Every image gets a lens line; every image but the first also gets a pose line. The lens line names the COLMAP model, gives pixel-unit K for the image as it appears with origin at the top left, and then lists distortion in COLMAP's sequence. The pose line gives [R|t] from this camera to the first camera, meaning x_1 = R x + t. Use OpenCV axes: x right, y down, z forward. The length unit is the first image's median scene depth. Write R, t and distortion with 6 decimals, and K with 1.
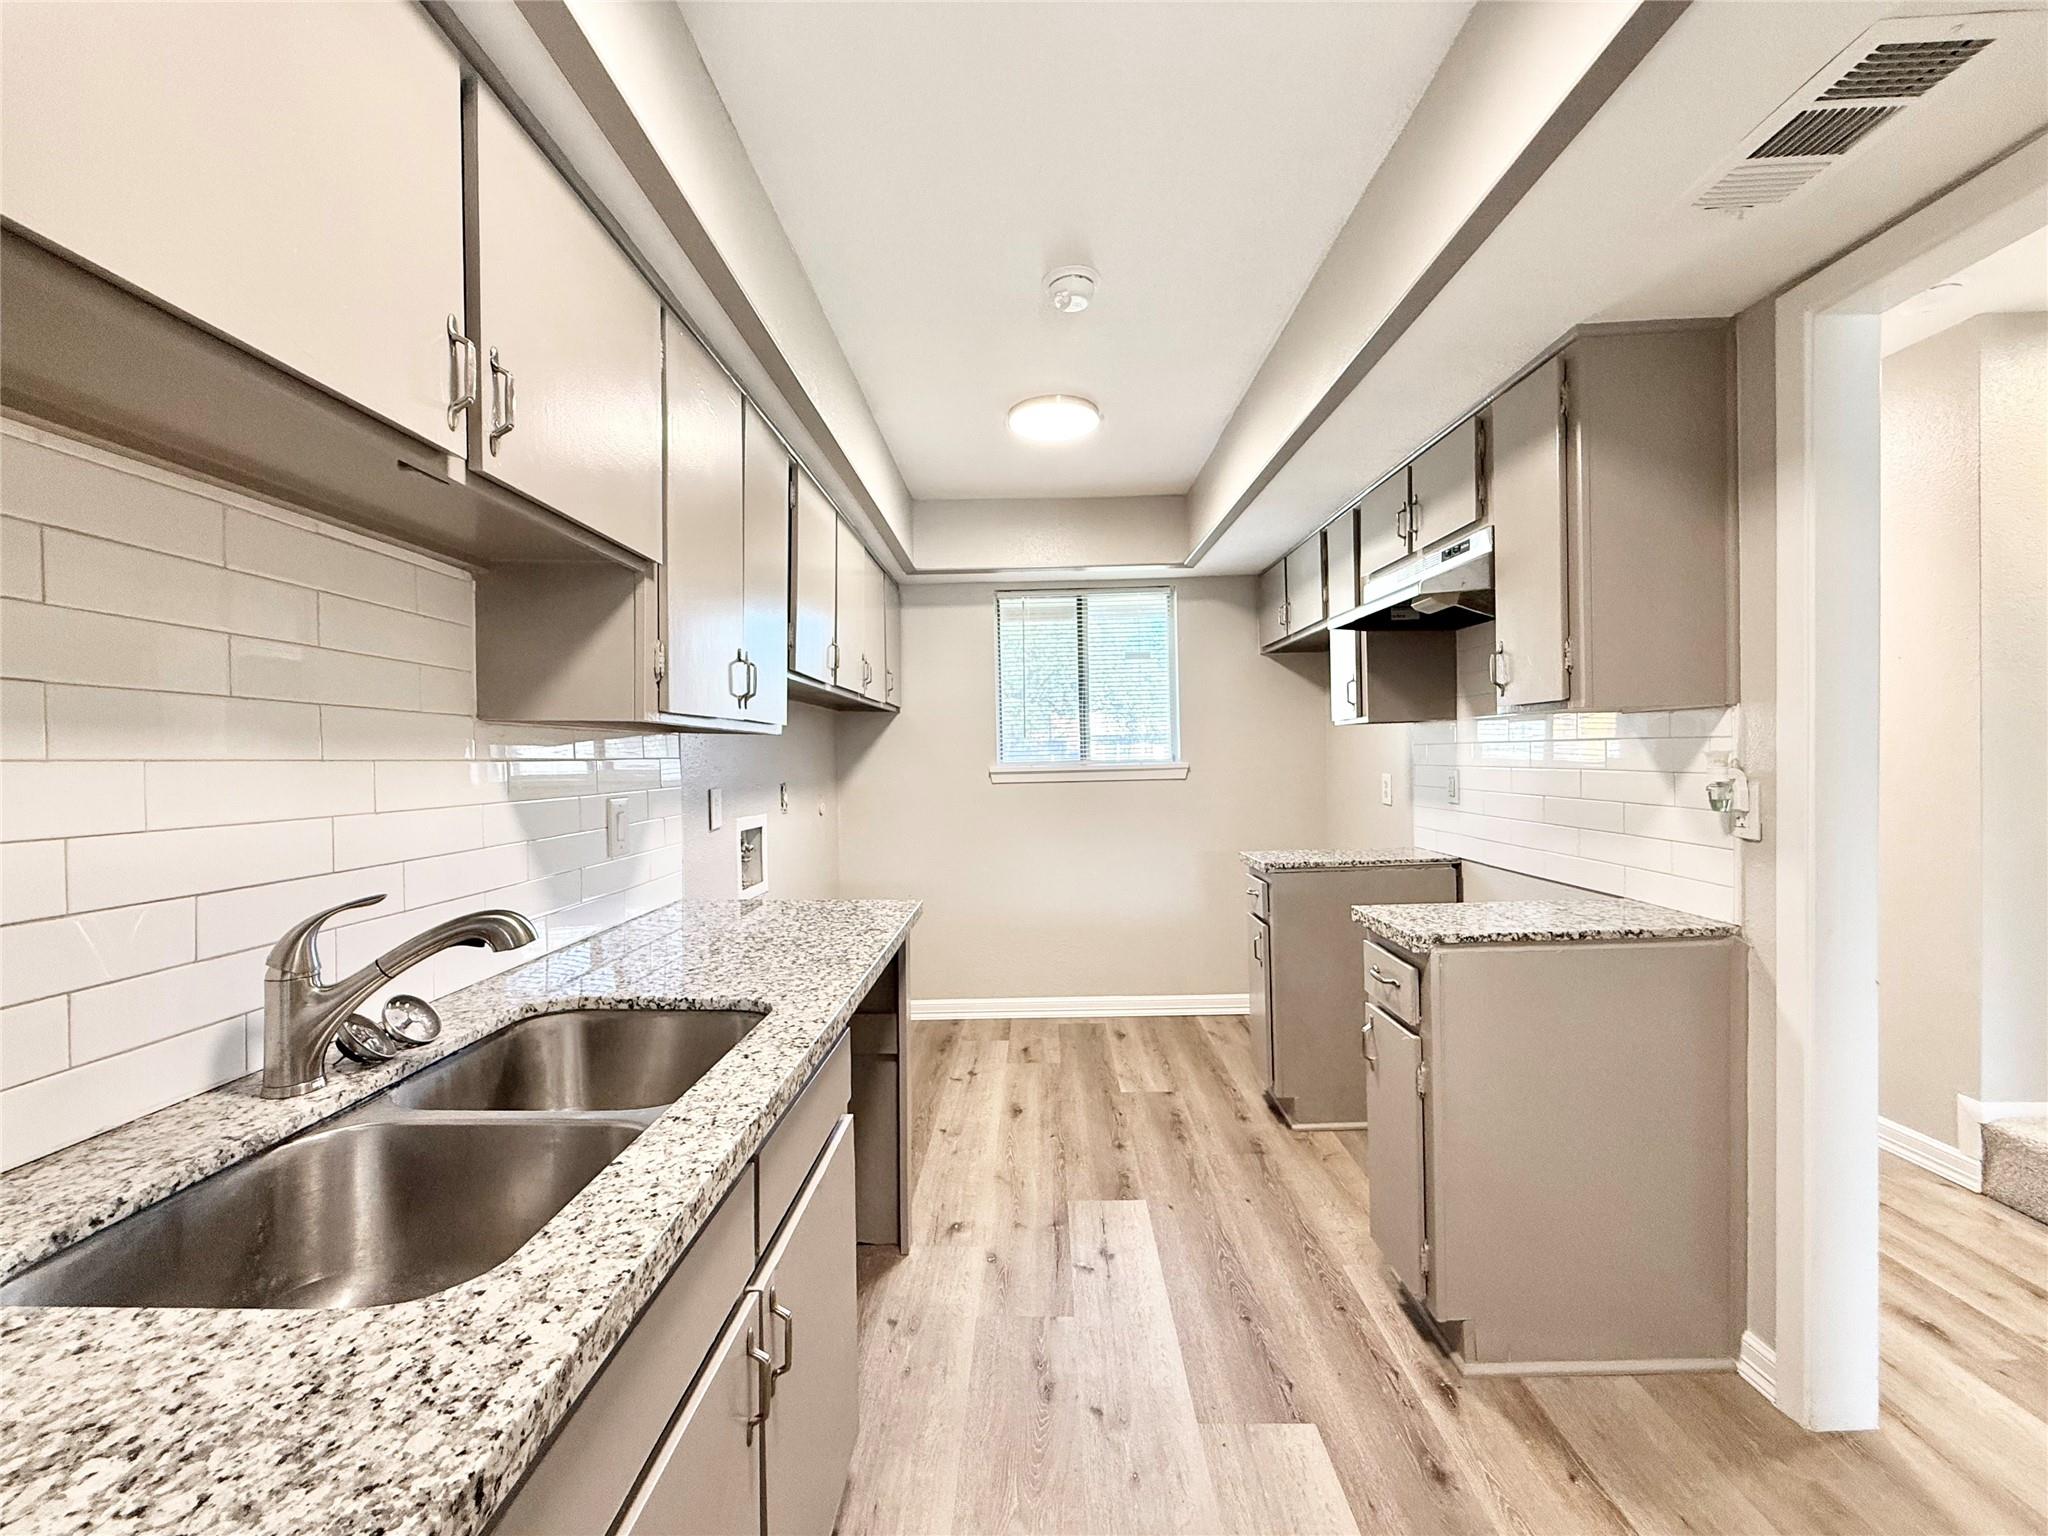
lens RADIAL K [[822.6, 0, 1019.3], [0, 822.6, 756.5], [0, 0, 1]] dist [0.000653, -0.000446]
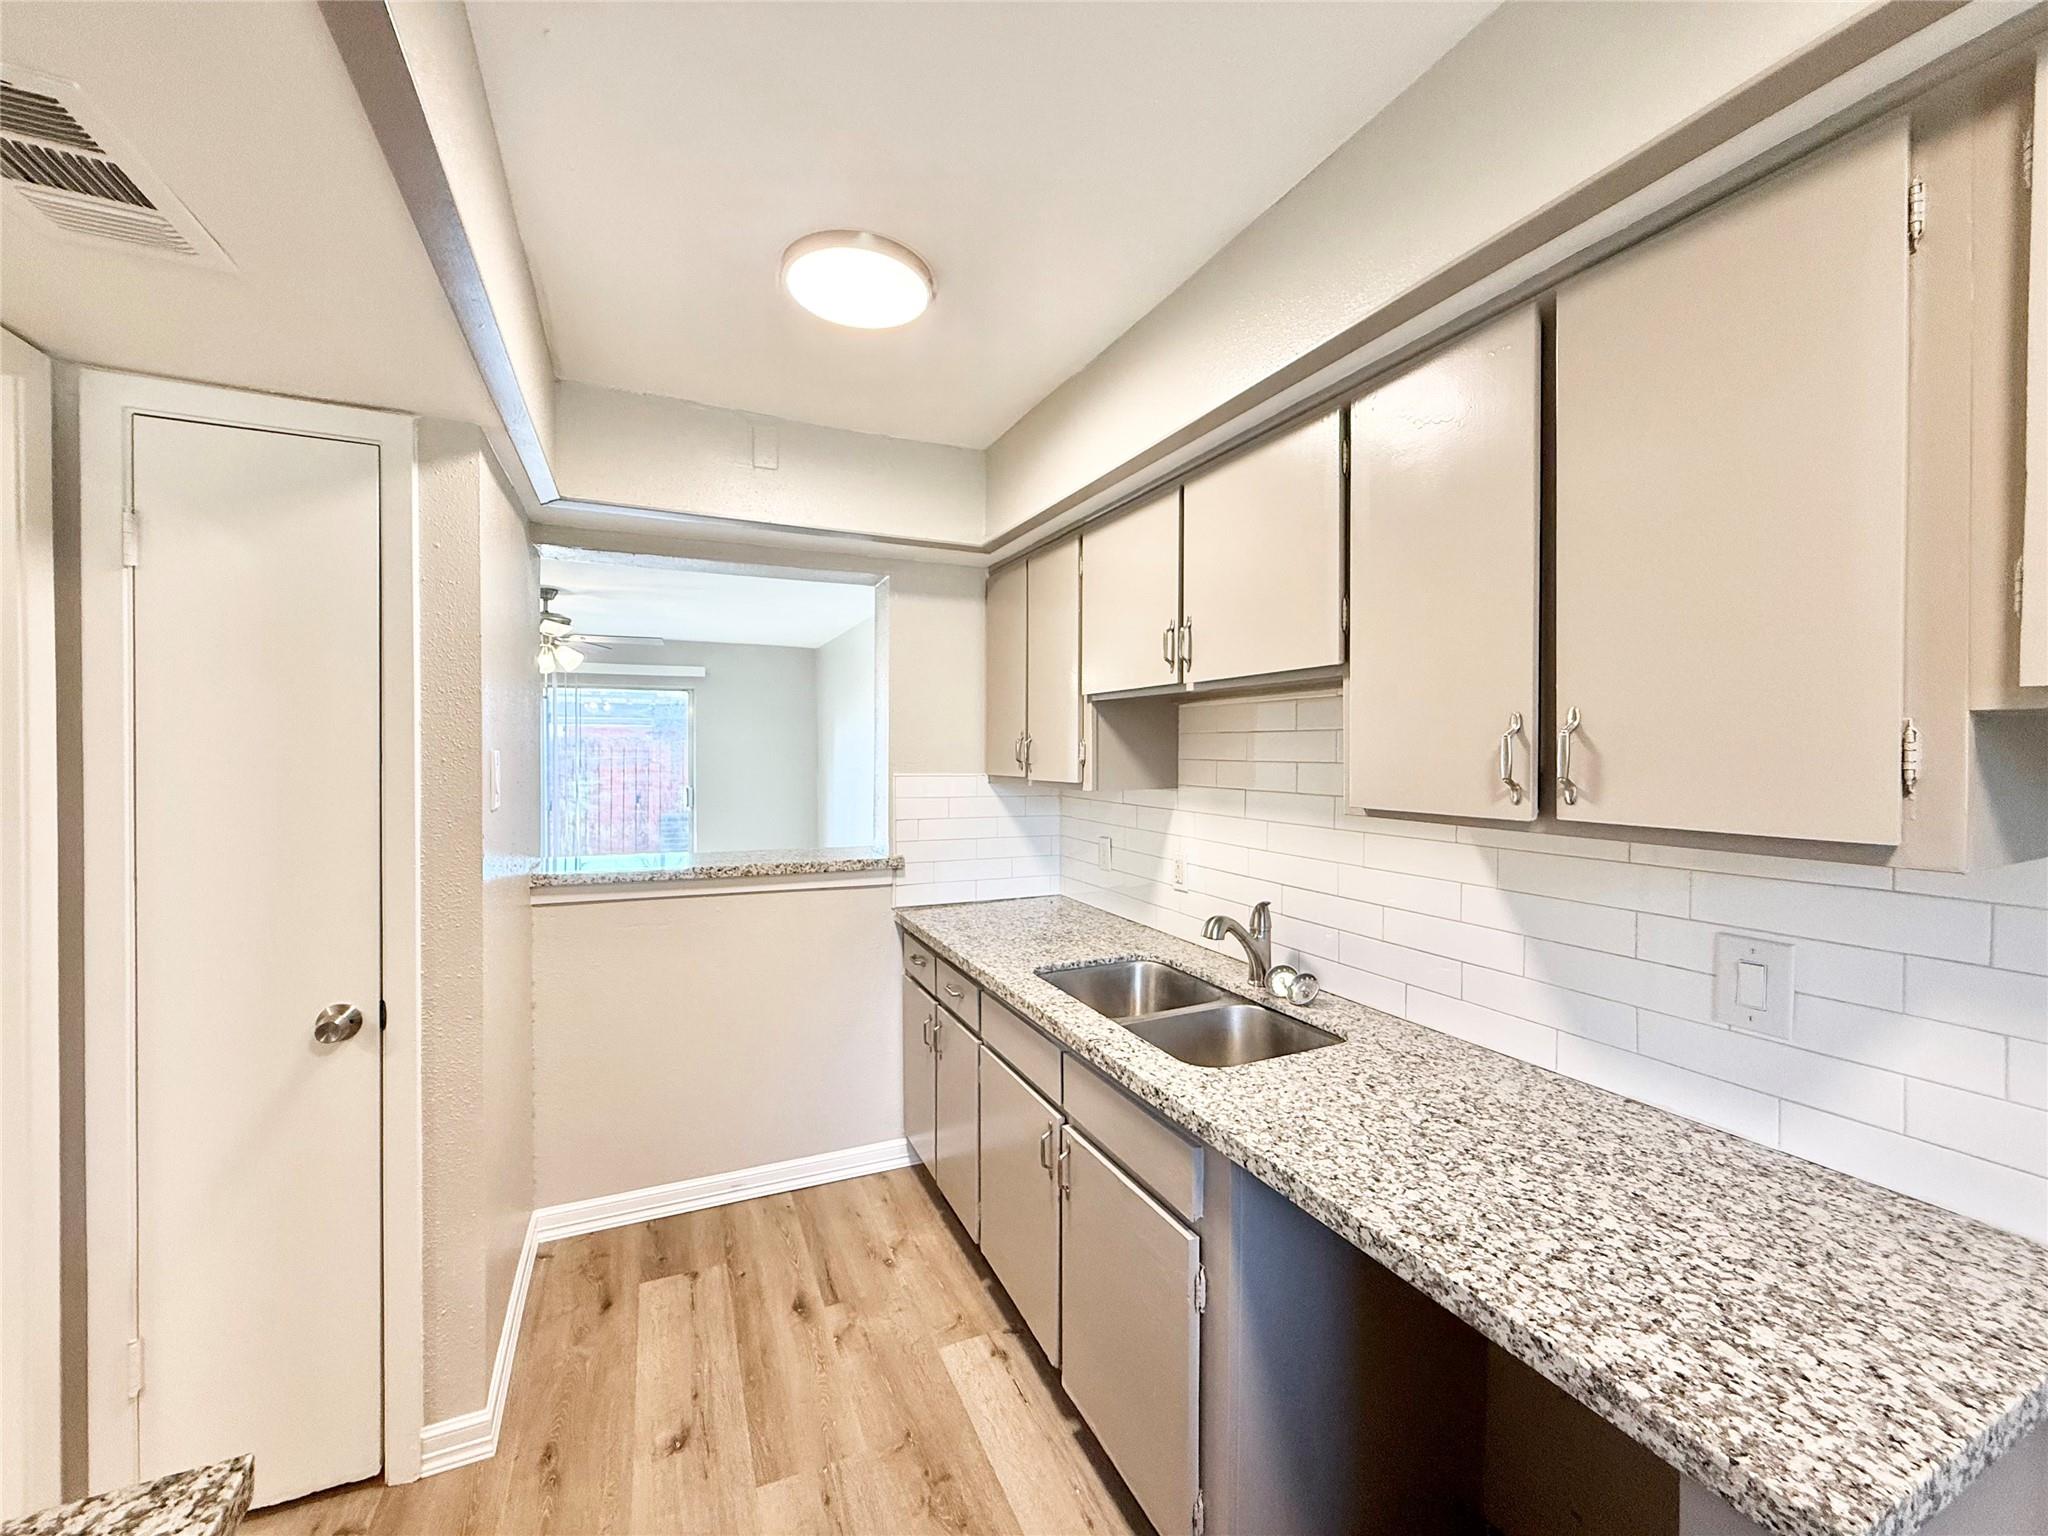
lens RADIAL K [[822.6, 0, 1028.4], [0, 822.6, 756.0], [0, 0, 1]] dist [0.000653, -0.000446]
pose [[-0.898019, 0.001833, -0.439954, 0.442543], [-0.002655, 0.999951, 0.009586, -0.148109], [0.439950, 0.009777, -0.897969, 2.106861]]
